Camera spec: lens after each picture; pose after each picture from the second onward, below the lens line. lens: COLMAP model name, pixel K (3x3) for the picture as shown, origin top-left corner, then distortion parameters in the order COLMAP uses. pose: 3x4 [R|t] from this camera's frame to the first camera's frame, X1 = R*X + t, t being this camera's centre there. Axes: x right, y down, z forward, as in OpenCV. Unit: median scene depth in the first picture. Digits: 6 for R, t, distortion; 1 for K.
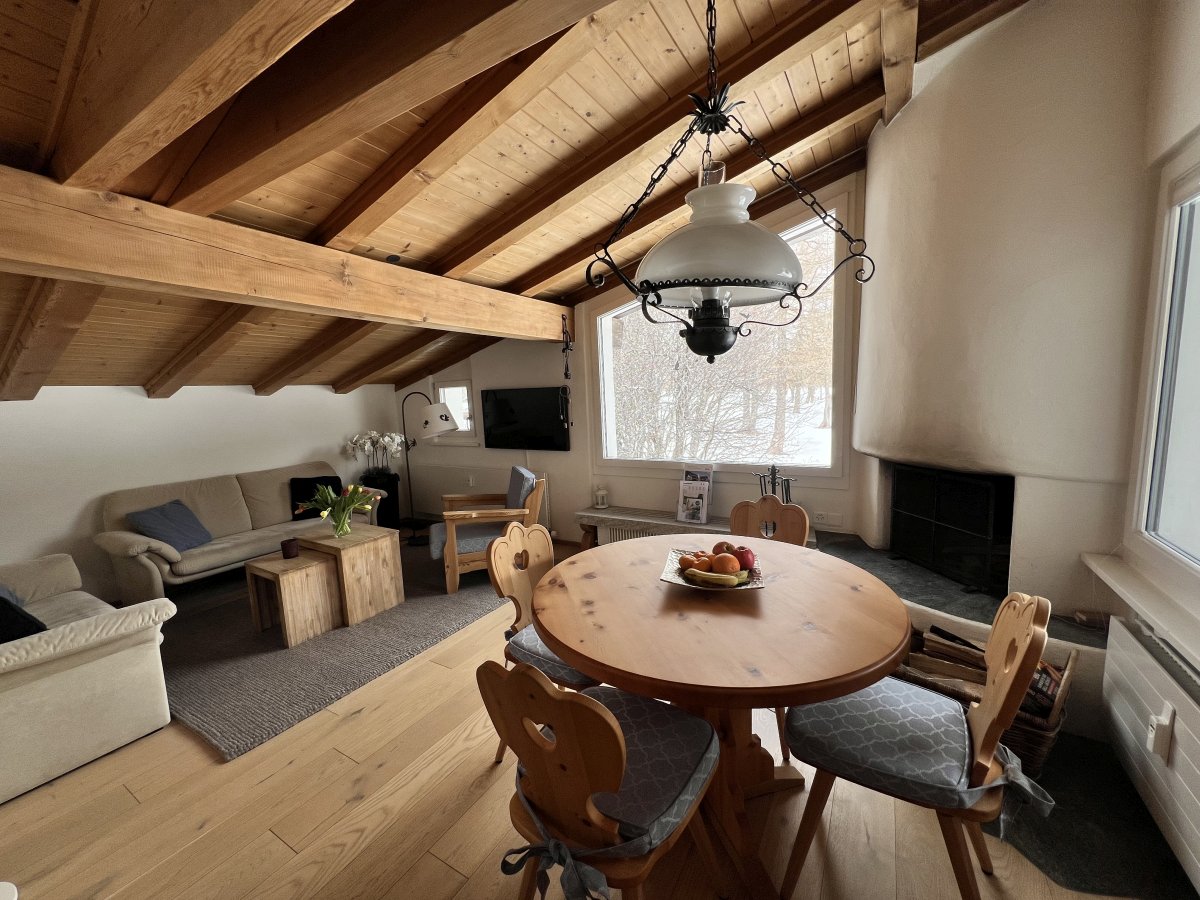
lens RADIAL K [[482.7, 0, 602.4], [0, 482.7, 453.9], [0, 0, 1]] dist [-0.000298, 0.000010]
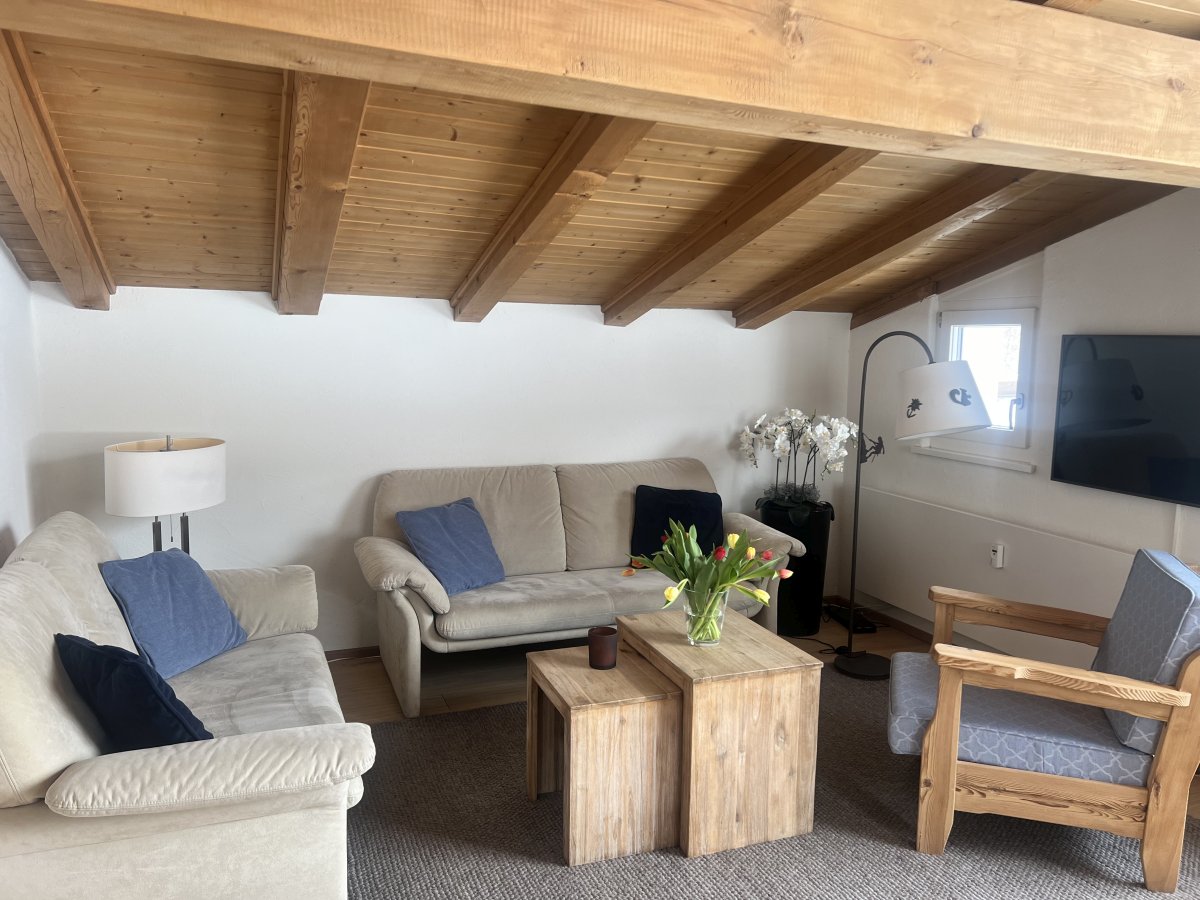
lens RADIAL K [[889.9, 0, 600.0], [0, 889.9, 450.0], [0, 0, 1]] dist [0.074214, -0.098317]
pose [[0.788428, 0.128863, -0.601477, -0.133278], [-0.126760, 0.990860, 0.046127, -0.034137], [0.601924, 0.039875, 0.797557, 0.264433]]
